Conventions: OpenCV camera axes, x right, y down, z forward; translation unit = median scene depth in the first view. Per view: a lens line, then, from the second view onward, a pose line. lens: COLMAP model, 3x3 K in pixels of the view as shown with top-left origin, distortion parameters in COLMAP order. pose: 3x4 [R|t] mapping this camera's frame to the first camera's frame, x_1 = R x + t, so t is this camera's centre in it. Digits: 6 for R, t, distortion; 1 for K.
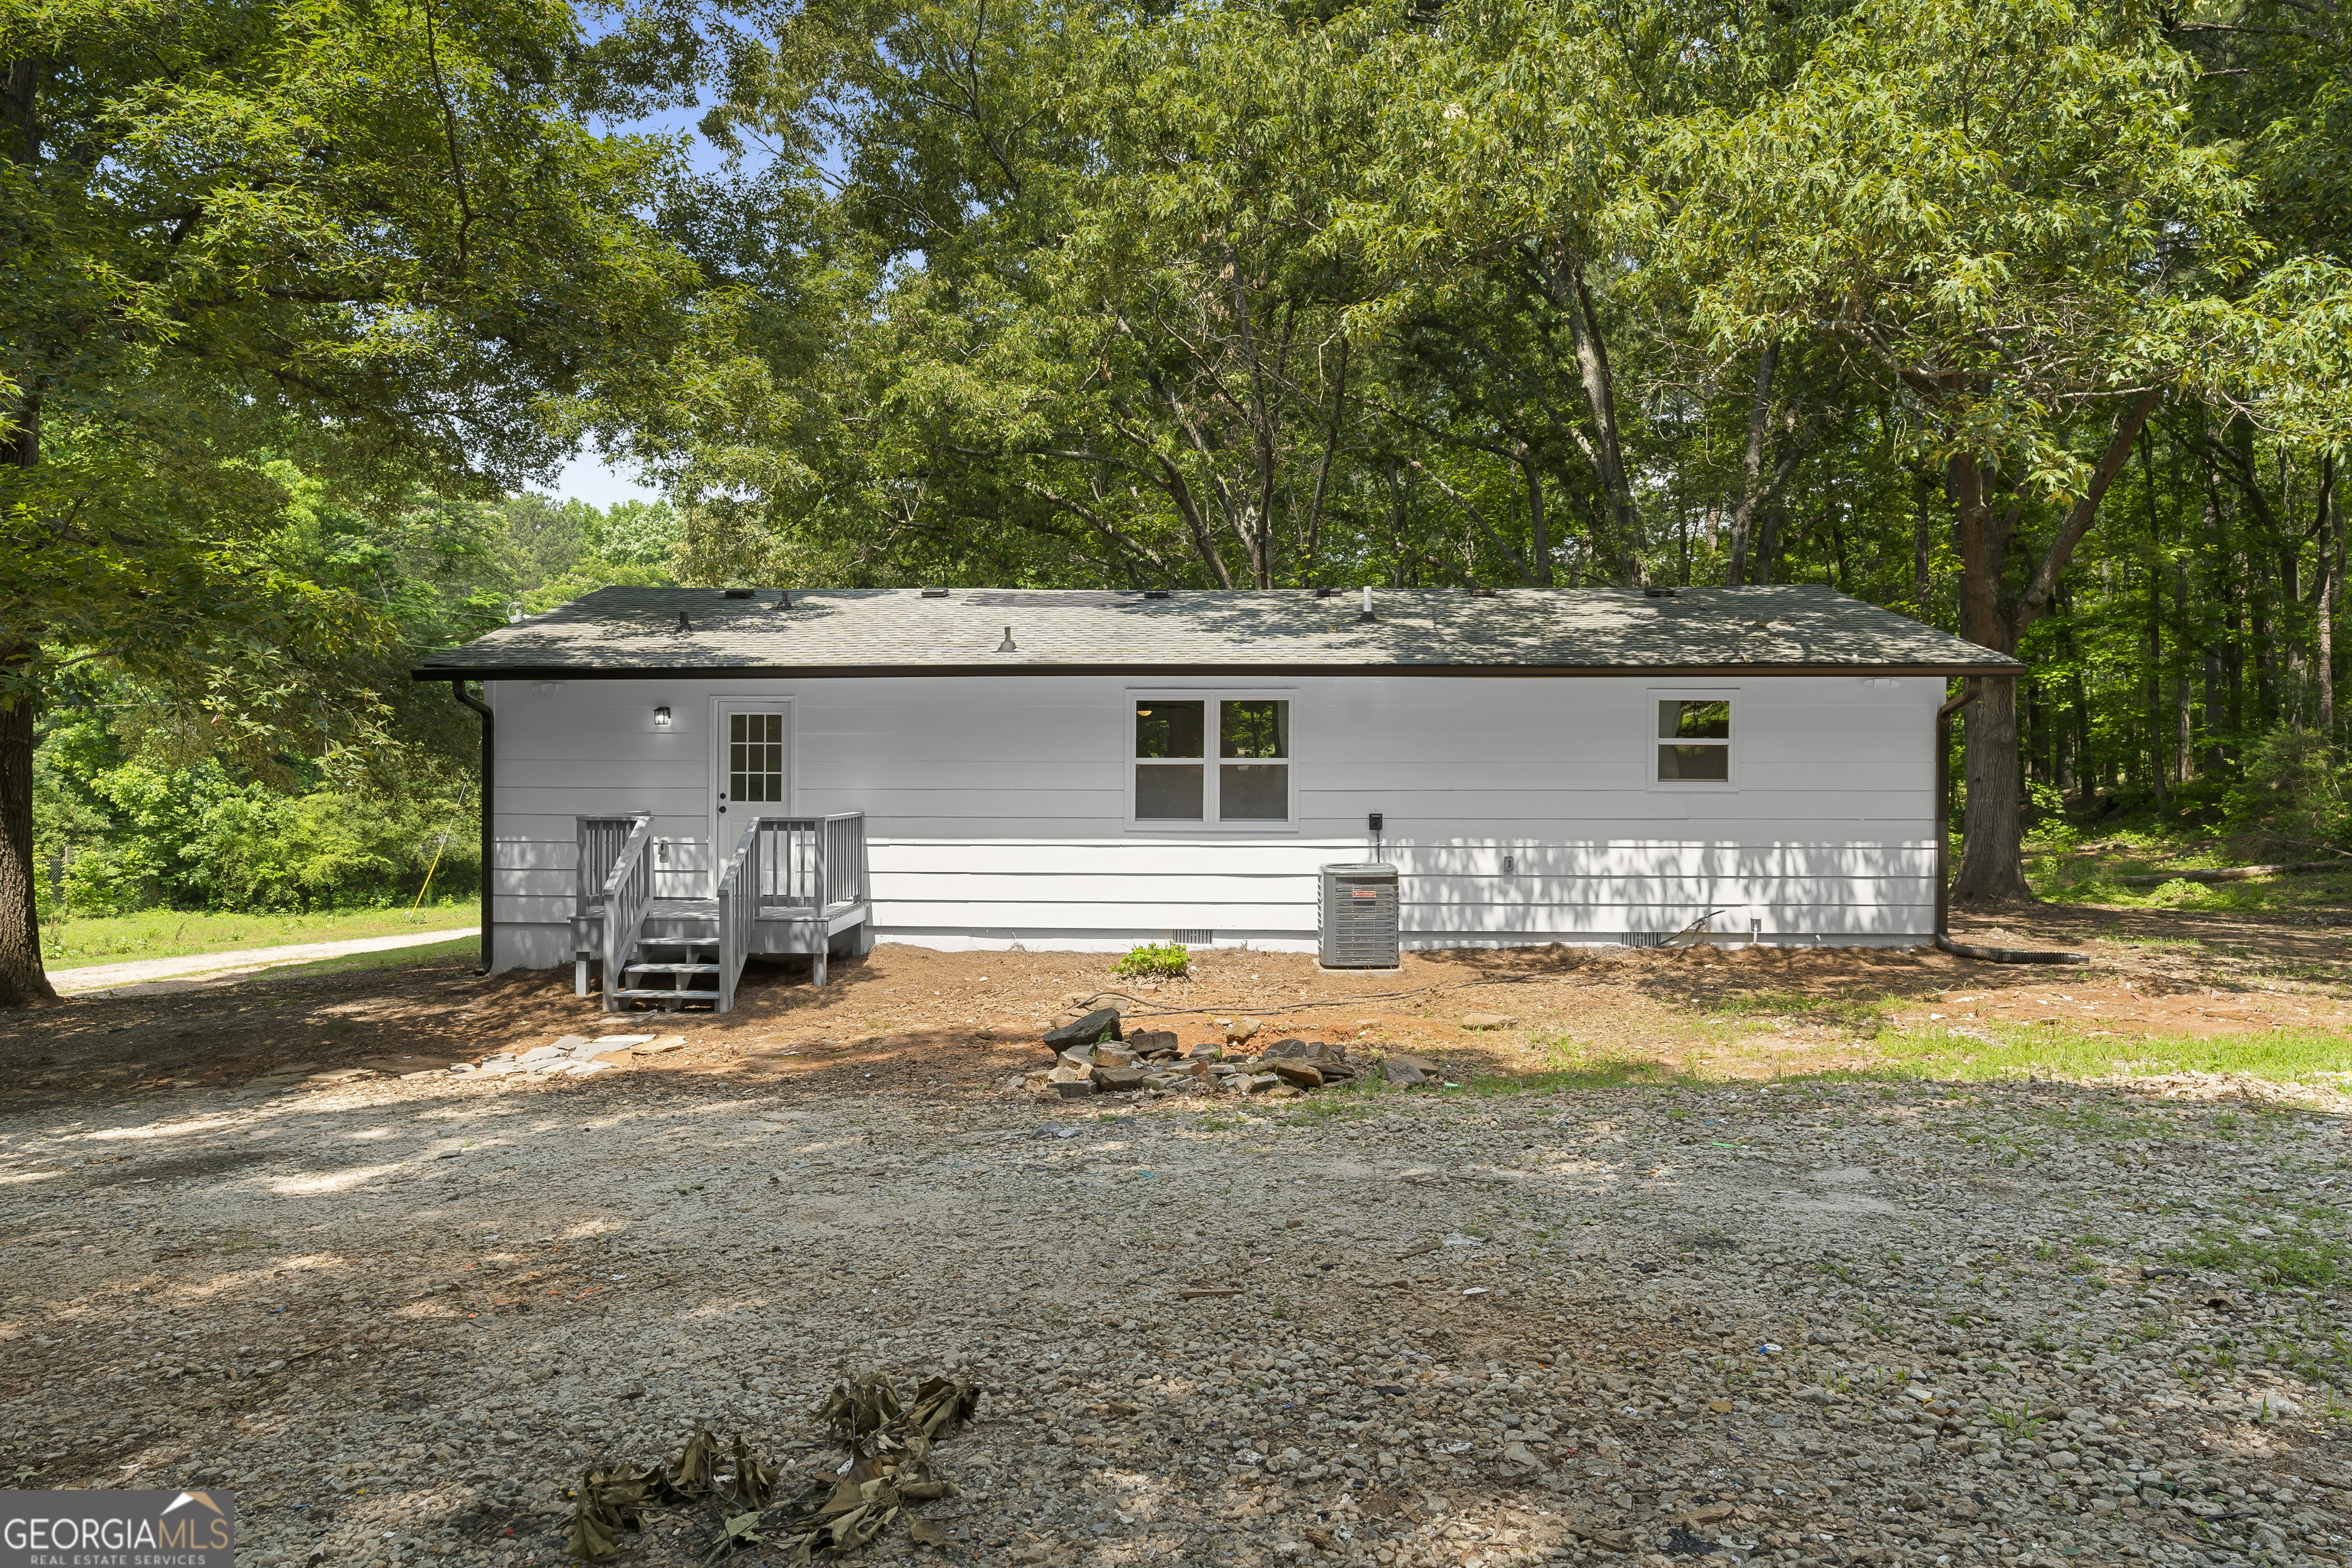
lens RADIAL K [[1413.0, 0, 1175.8], [0, 1413.0, 782.7], [0, 0, 1]] dist [-0.010235, -0.000853]
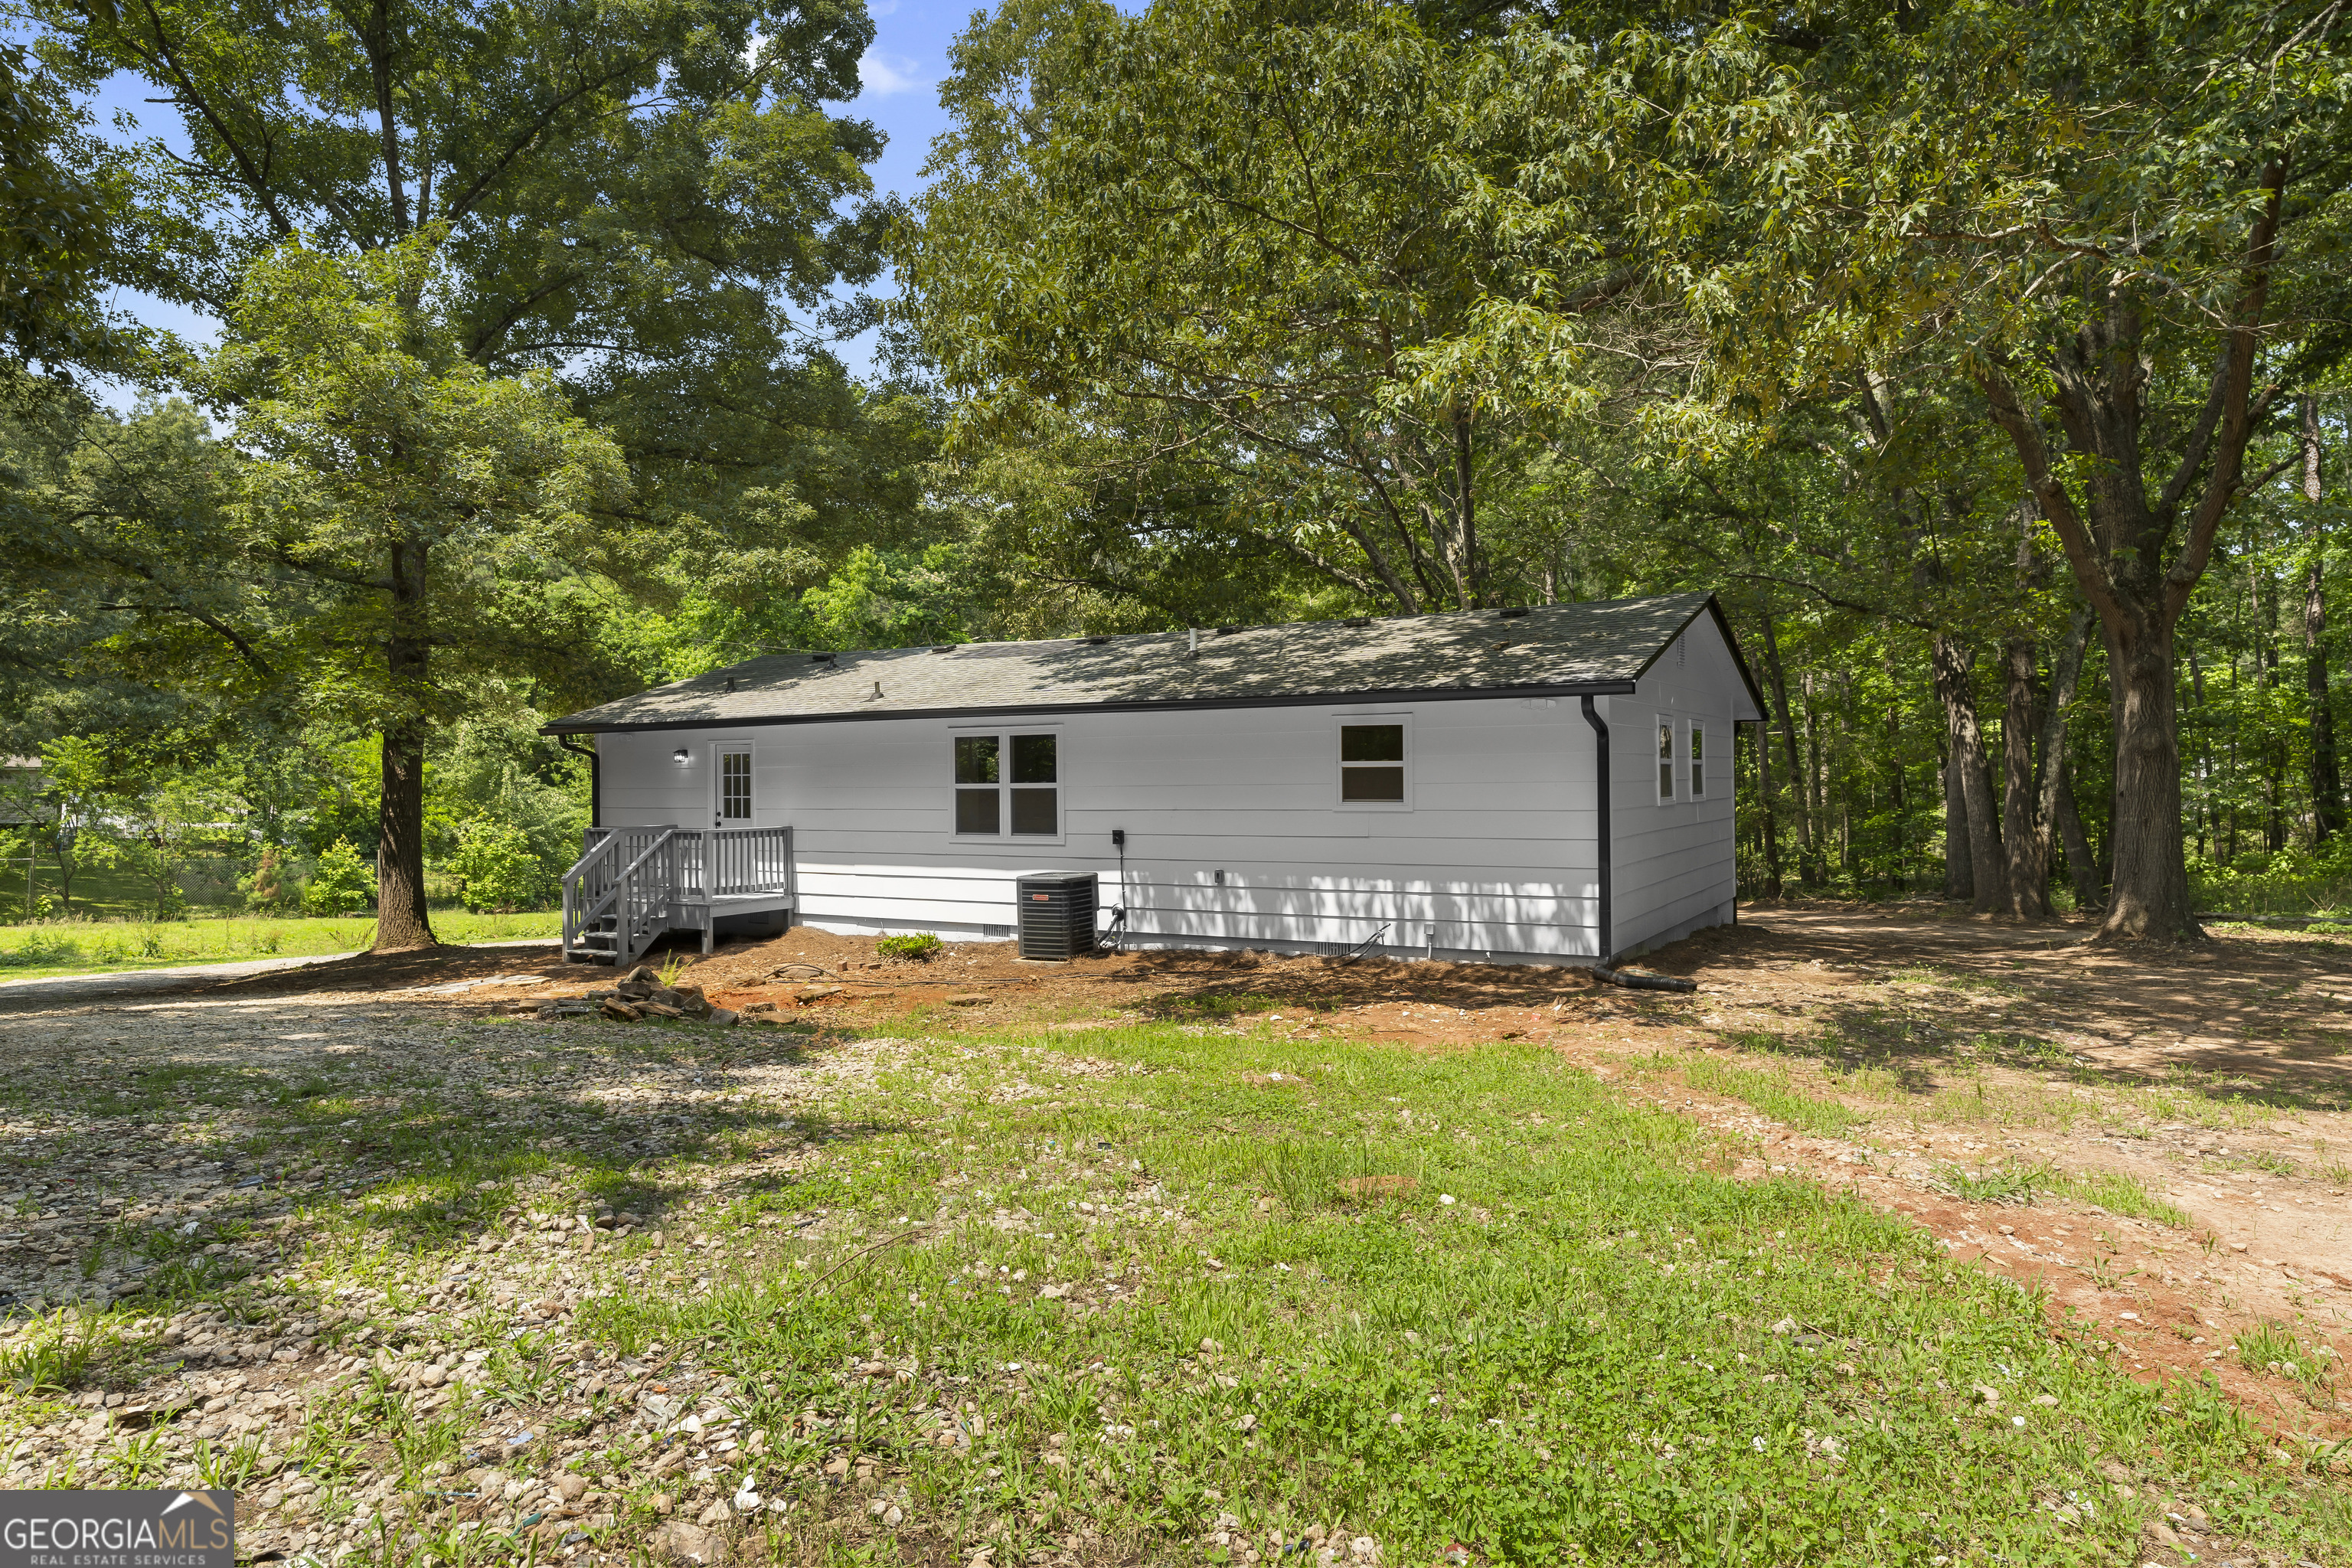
lens RADIAL K [[1451.6, 0, 1177.4], [0, 1451.6, 788.0], [0, 0, 1]] dist [-0.002219, -0.000076]
pose [[0.887570, -0.007036, -0.460619, 0.730158], [0.002710, 0.999946, -0.010052, -0.000603], [0.460665, 0.007674, 0.887541, -0.037621]]
